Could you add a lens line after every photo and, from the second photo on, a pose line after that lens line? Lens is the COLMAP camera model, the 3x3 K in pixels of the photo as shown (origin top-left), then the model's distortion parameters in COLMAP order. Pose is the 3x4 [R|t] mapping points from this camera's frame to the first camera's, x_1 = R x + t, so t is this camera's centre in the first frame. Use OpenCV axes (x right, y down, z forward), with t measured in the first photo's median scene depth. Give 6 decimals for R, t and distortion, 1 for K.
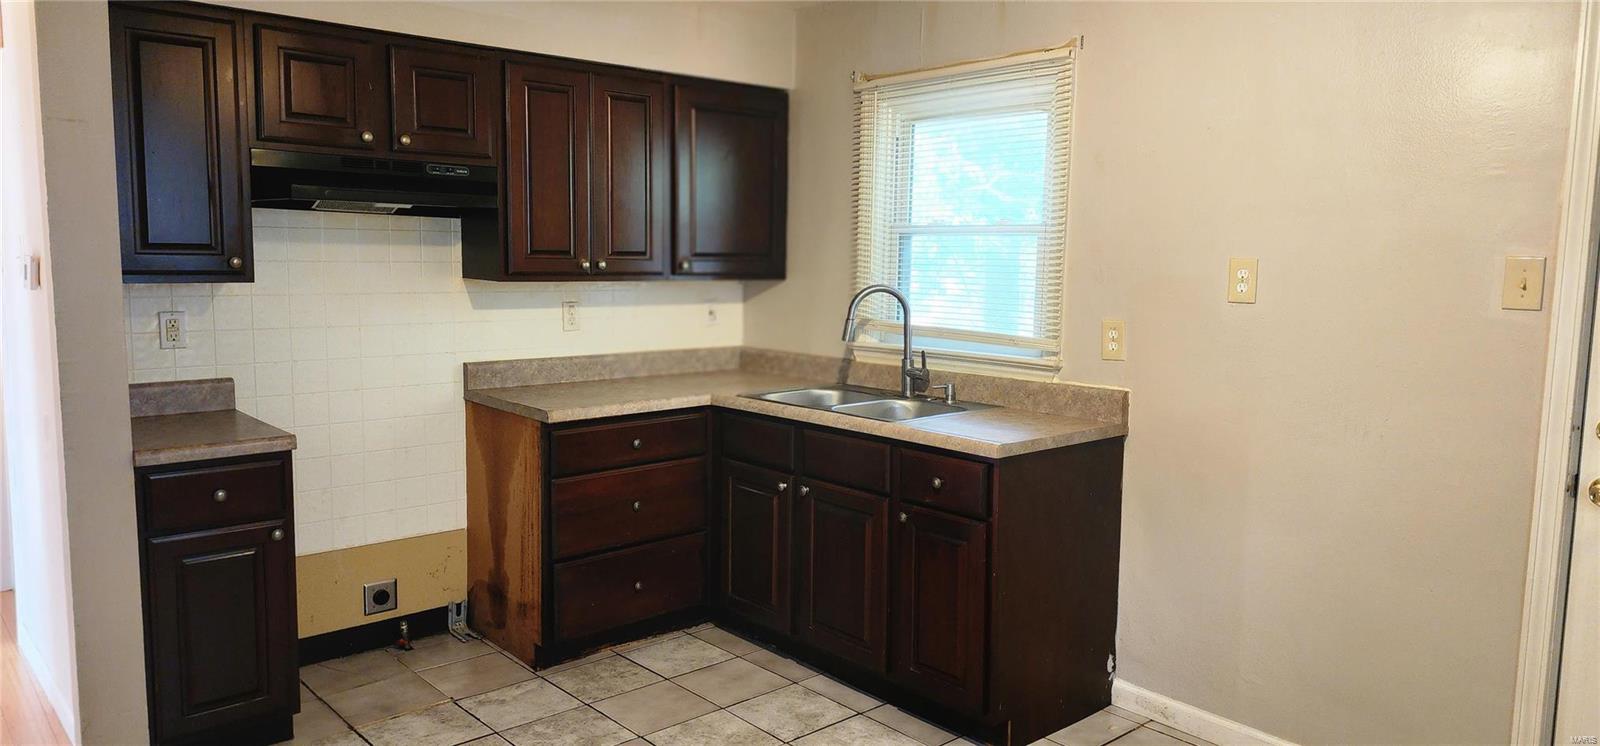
lens RADIAL K [[1071.5, 0, 794.3], [0, 1071.5, 378.1], [0, 0, 1]] dist [0.077448, -0.070989]
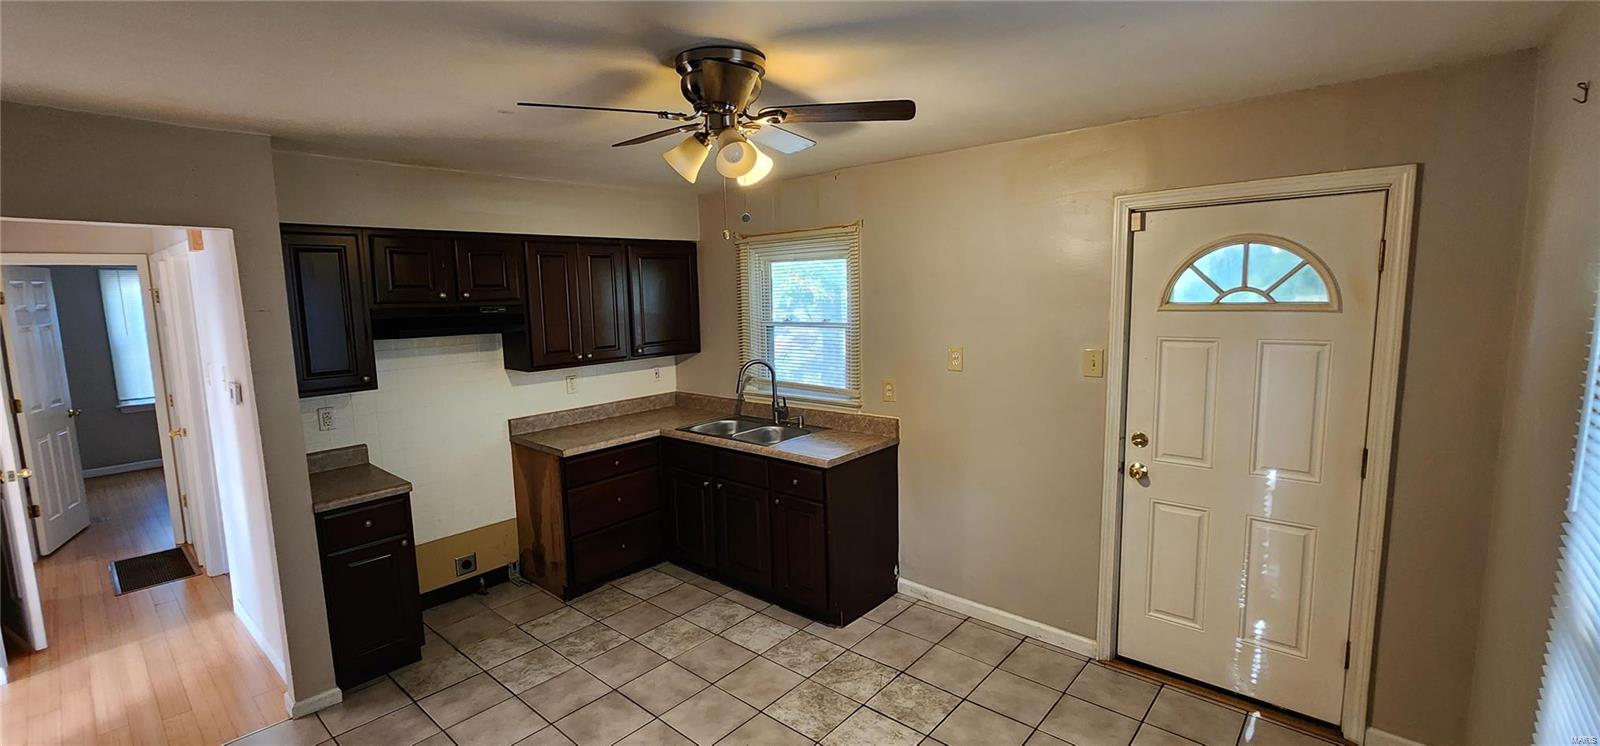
lens RADIAL K [[662.4, 0, 782.3], [0, 662.4, 379.2], [0, 0, 1]] dist [-0.003501, 0.000559]
pose [[0.992298, -0.056029, 0.110477, 0.002122], [0.054038, 0.998319, 0.020940, -0.083815], [-0.111464, -0.014809, 0.993658, -0.060928]]
